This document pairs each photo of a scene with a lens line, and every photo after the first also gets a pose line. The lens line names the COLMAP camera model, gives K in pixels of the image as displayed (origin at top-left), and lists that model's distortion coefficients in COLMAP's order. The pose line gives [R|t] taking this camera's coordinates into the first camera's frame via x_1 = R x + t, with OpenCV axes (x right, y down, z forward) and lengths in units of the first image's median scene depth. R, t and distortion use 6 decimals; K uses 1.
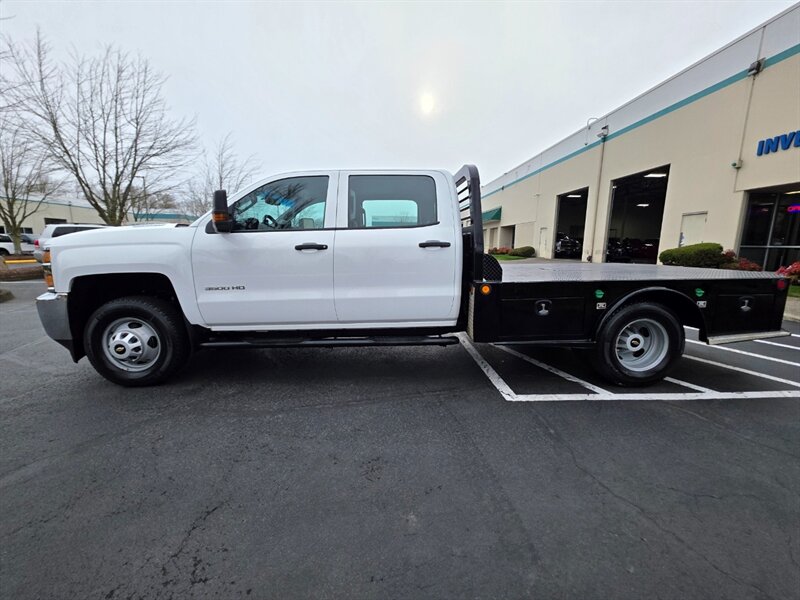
lens RADIAL K [[329.3, 0, 400.0], [0, 329.3, 300.0], [0, 0, 1]] dist [0.001436, 0.000205]
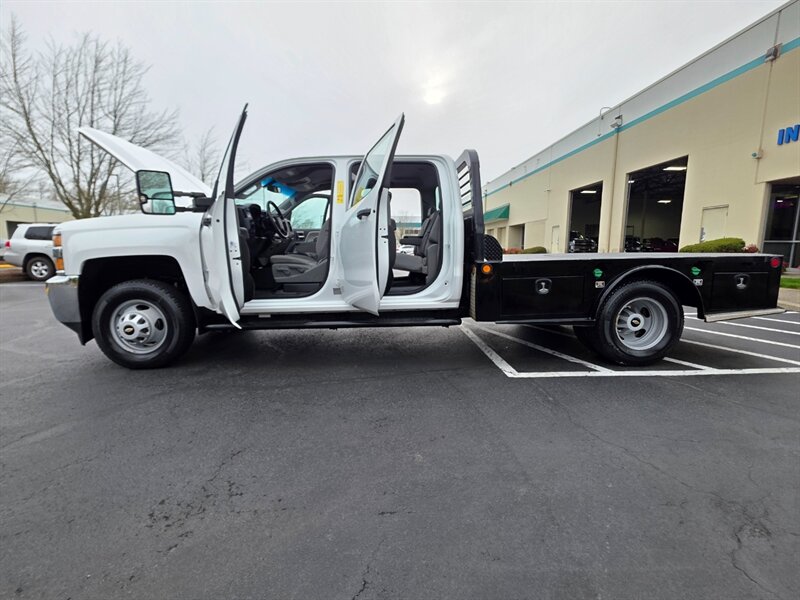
lens RADIAL K [[366.7, 0, 400.0], [0, 366.7, 300.0], [0, 0, 1]] dist [0.000332, 0.000559]
pose [[0.999963, -0.008208, 0.002560, -0.012492], [0.008271, 0.999635, -0.025737, 0.087230], [-0.002348, 0.025757, 0.999665, -0.130590]]
